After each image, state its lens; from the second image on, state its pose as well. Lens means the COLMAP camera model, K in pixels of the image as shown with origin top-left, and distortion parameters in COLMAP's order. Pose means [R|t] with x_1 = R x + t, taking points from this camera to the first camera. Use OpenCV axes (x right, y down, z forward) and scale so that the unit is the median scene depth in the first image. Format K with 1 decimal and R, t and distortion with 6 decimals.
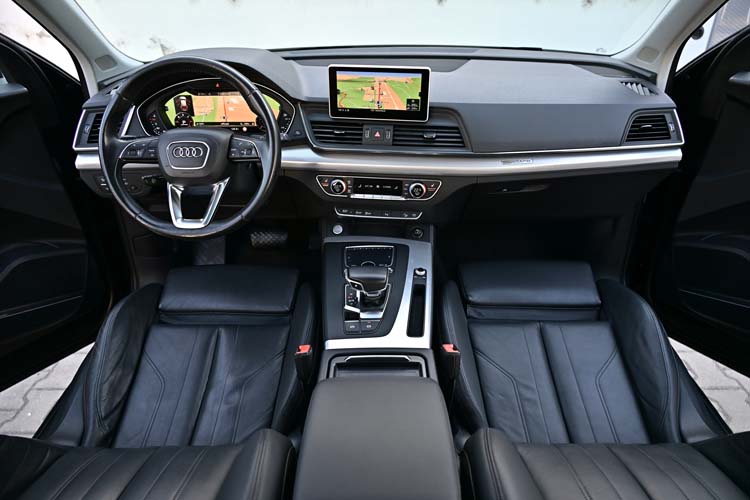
lens RADIAL K [[480.8, 0, 374.4], [0, 480.8, 248.6], [0, 0, 1]] dist [-0.009722, 0.002483]
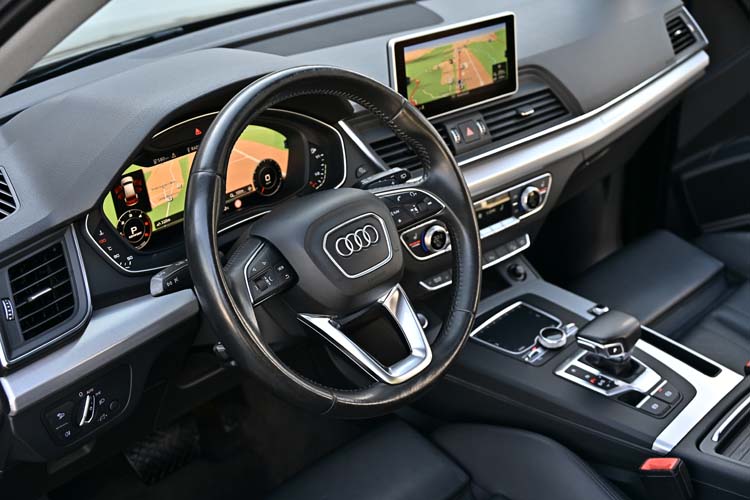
lens RADIAL K [[977.1, 0, 366.2], [0, 977.1, 250.6], [0, 0, 1]] dist [0.000023, 0.000000]
pose [[0.679366, -0.338477, 0.651072, -0.931270], [0.435411, 0.900129, 0.013623, -0.175899], [-0.590660, 0.274229, 0.758894, 0.182742]]
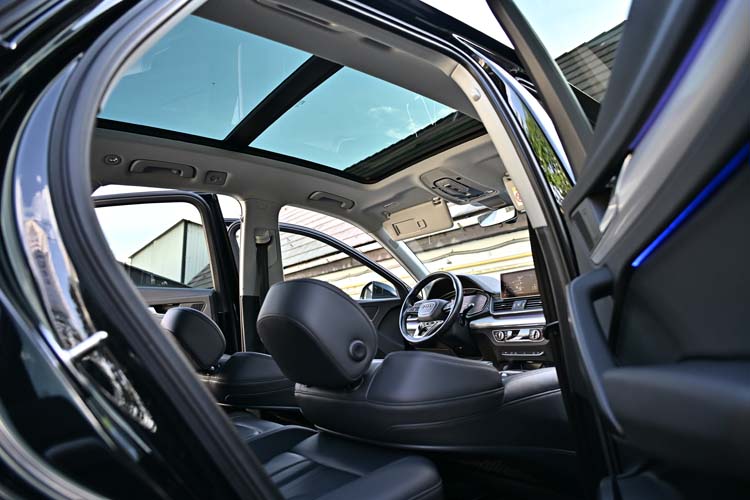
lens RADIAL K [[480.8, 0, 372.2], [0, 480.8, 252.6], [0, 0, 1]] dist [-0.009722, 0.002483]
pose [[0.608997, -0.145700, -0.779676, 1.093811], [-0.388712, 0.802026, -0.453495, 0.629415], [0.691394, 0.579247, 0.431795, -0.260961]]
